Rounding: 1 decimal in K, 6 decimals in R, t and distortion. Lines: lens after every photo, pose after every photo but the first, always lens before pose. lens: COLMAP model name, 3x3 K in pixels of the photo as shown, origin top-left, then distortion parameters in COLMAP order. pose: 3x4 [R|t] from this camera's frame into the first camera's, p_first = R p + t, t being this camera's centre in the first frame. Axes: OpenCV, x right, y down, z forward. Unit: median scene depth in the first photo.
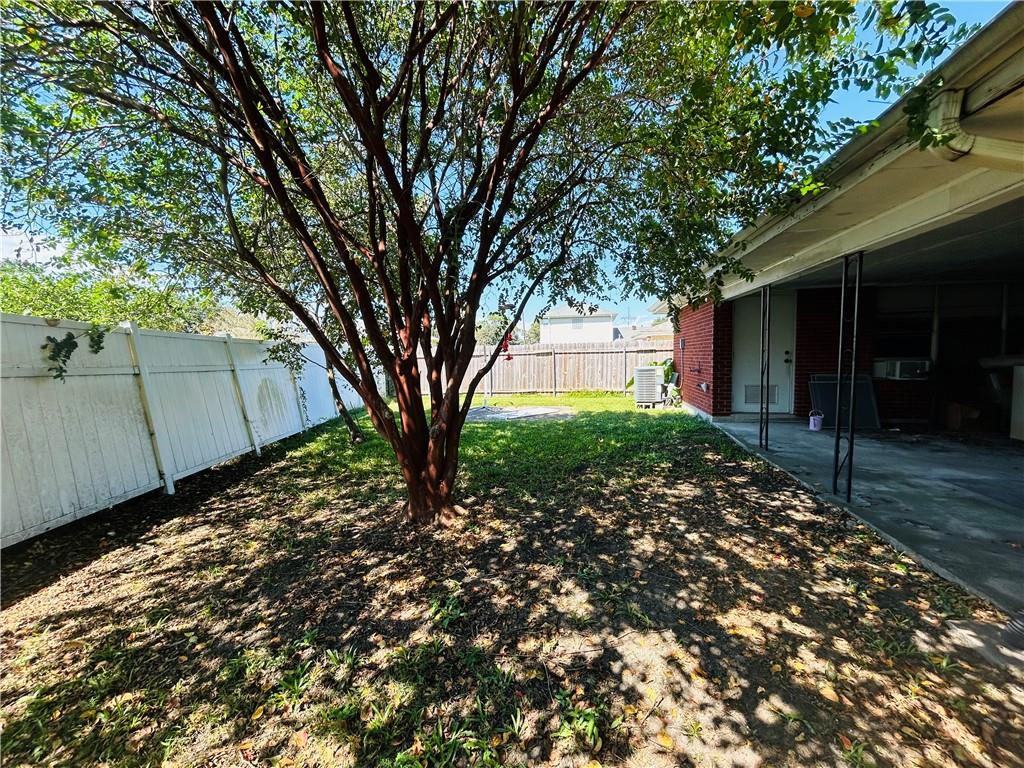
lens RADIAL K [[414.4, 0, 511.6], [0, 414.4, 385.4], [0, 0, 1]] dist [-0.001964, 0.000193]
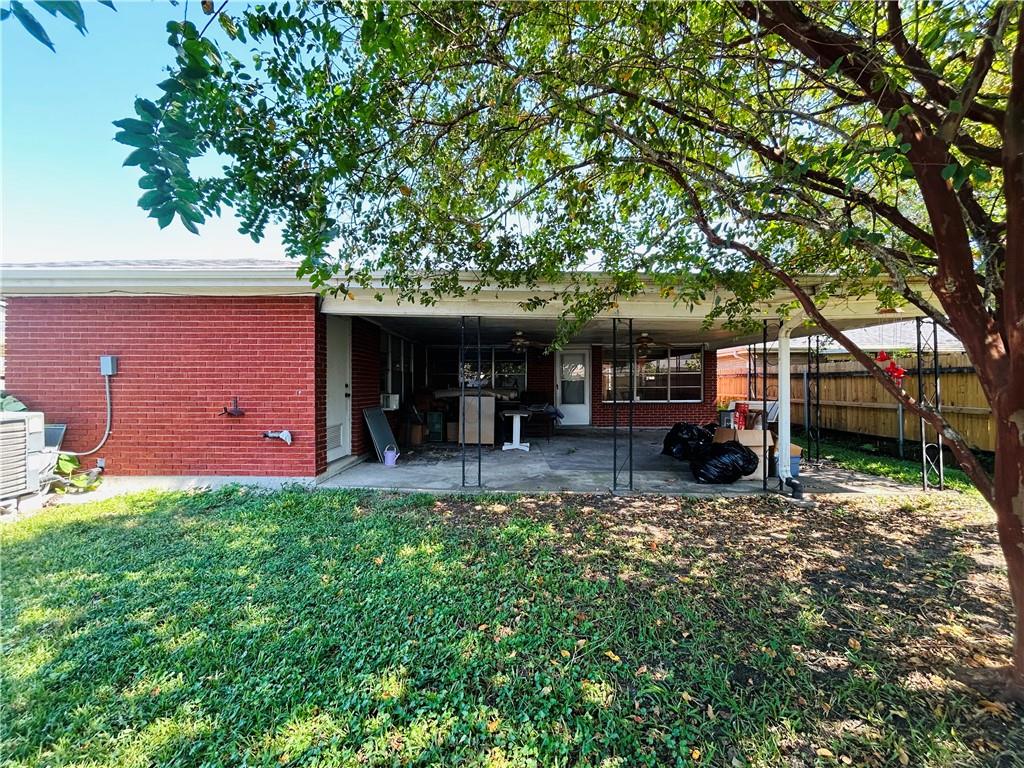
lens RADIAL K [[414.4, 0, 511.6], [0, 414.4, 385.4], [0, 0, 1]] dist [-0.001964, 0.000193]
pose [[-0.167932, 0.012351, 0.985721, -0.493067], [0.068035, 0.997682, -0.000910, -0.103266], [-0.983448, 0.066911, -0.168383, 1.502168]]
